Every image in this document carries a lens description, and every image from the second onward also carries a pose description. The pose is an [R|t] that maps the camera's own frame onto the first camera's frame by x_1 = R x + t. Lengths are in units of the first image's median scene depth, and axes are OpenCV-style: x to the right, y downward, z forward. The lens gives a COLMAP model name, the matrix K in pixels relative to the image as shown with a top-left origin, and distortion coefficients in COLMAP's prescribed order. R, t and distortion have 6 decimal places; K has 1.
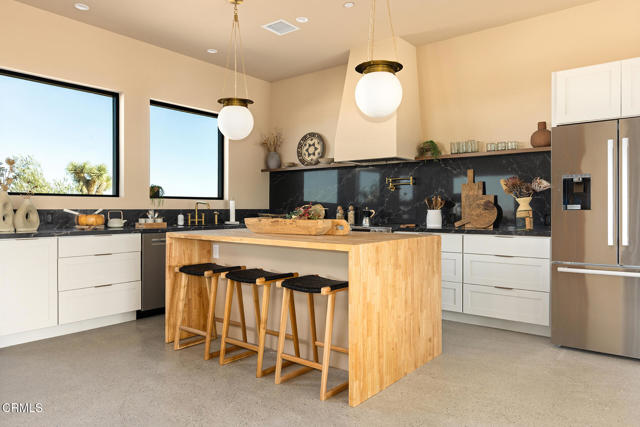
lens RADIAL K [[435.7, 0, 320.0], [0, 435.7, 213.5], [0, 0, 1]] dist [-0.004172, -0.000037]
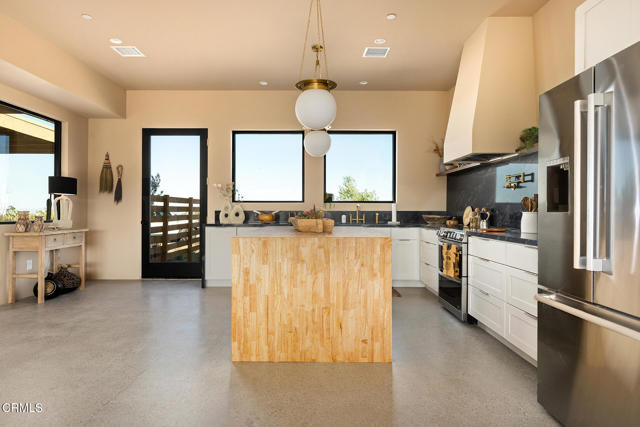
lens RADIAL K [[384.7, 0, 320.0], [0, 384.7, 213.5], [0, 0, 1]] dist [-0.006151, -0.001936]
pose [[0.627806, 0.006548, -0.778343, 0.607108], [-0.010222, 0.999948, 0.000168, -0.001424], [0.778303, 0.007851, 0.627840, 0.253549]]
